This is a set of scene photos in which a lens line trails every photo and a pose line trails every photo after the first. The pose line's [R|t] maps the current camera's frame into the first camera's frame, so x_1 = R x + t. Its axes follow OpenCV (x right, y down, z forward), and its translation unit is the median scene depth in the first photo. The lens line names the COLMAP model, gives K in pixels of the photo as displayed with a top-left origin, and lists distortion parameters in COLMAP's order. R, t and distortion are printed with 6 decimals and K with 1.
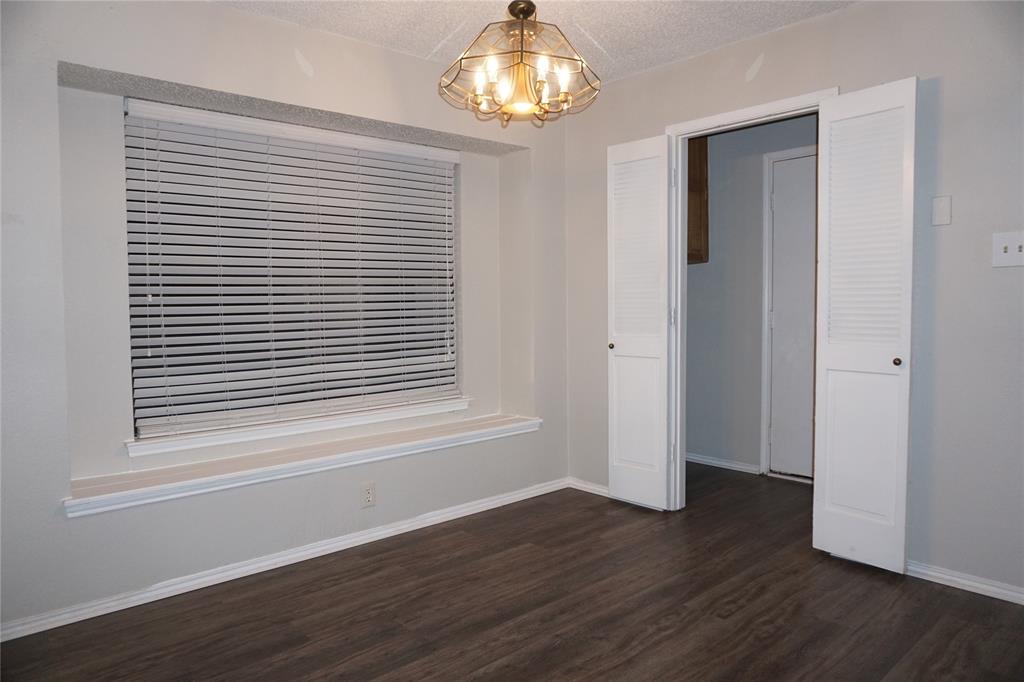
lens RADIAL K [[683.4, 0, 514.4], [0, 683.4, 341.5], [0, 0, 1]] dist [-0.009099, -0.000217]
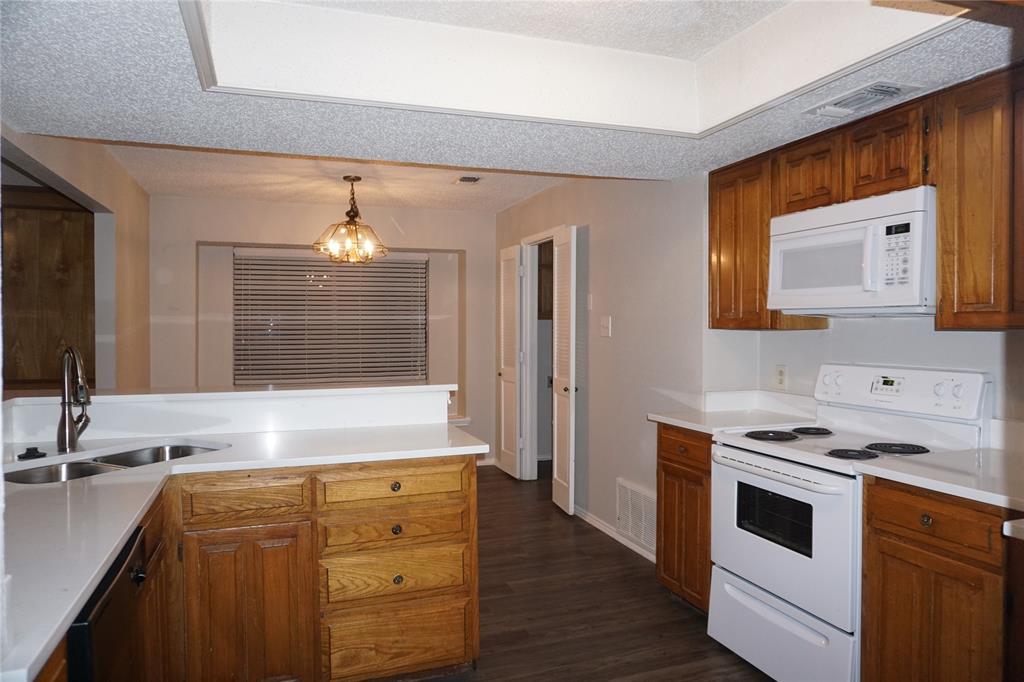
lens RADIAL K [[683.4, 0, 510.3], [0, 683.4, 338.3], [0, 0, 1]] dist [-0.009099, -0.000217]
pose [[0.929241, 0.019409, -0.368964, 0.880931], [-0.034360, 0.998831, -0.033992, -0.027451], [0.367873, 0.044265, 0.928822, -0.557437]]
